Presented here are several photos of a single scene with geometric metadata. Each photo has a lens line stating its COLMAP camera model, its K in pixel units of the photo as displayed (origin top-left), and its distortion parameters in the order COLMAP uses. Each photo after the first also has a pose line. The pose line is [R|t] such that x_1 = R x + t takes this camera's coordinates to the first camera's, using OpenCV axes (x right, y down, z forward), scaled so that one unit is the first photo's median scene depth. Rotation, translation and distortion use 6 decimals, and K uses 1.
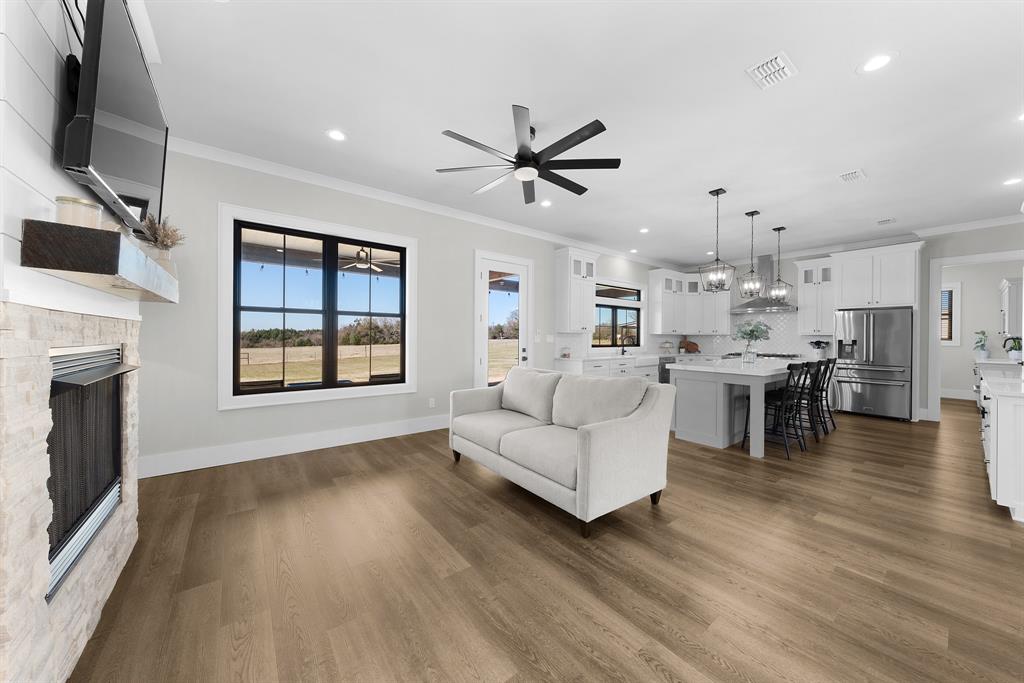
lens RADIAL K [[354.5, 0, 513.1], [0, 354.5, 338.0], [0, 0, 1]] dist [-0.002657, 0.000752]
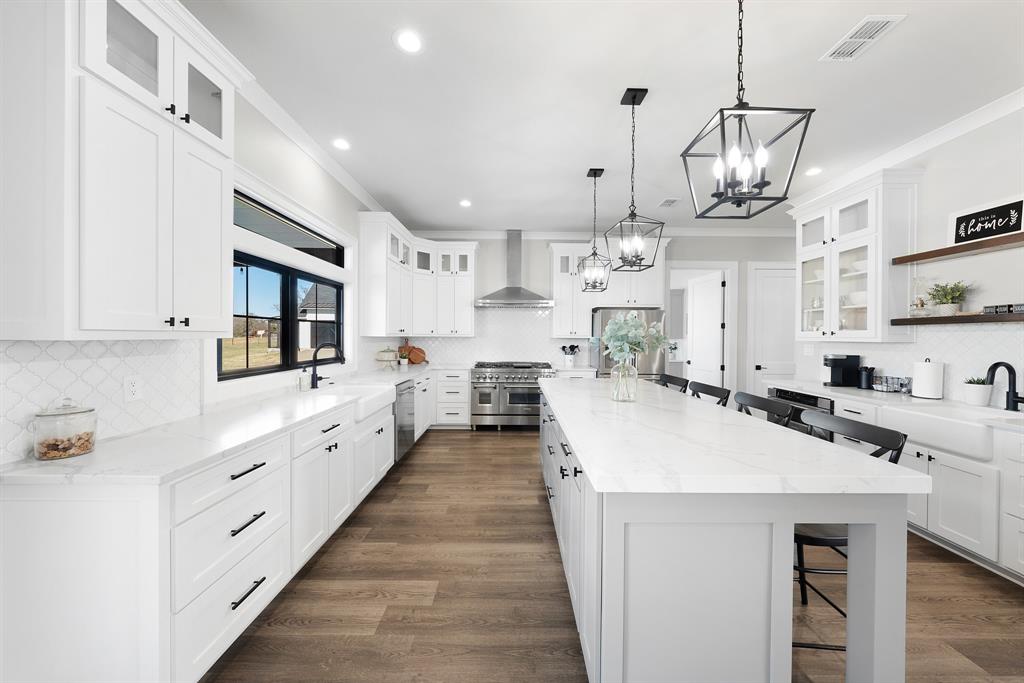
lens RADIAL K [[354.5, 0, 512.2], [0, 354.5, 338.1], [0, 0, 1]] dist [-0.002657, 0.000752]
pose [[0.616262, -0.010145, 0.787476, 0.118071], [0.001371, 0.999929, 0.011809, -0.014524], [-0.787540, -0.006197, 0.616233, 0.523646]]
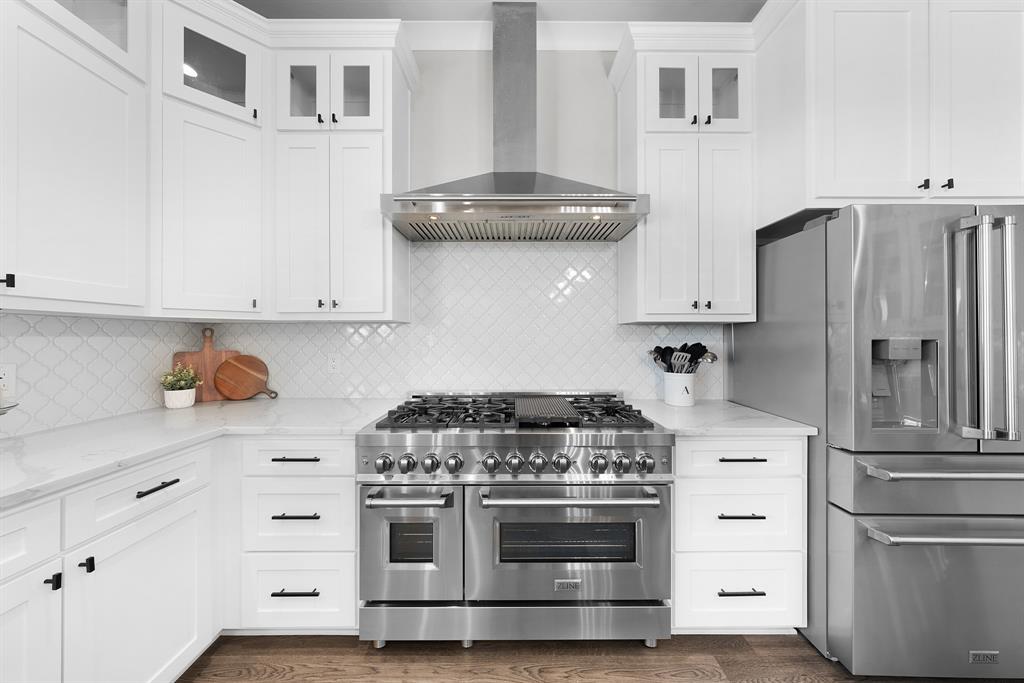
lens RADIAL K [[354.5, 0, 512.0], [0, 354.5, 335.7], [0, 0, 1]] dist [-0.002657, 0.000752]
pose [[0.609530, -0.008038, 0.792722, 0.485644], [0.009313, 0.999952, 0.002978, 0.000757], [-0.792708, 0.005567, 0.609576, 0.812959]]
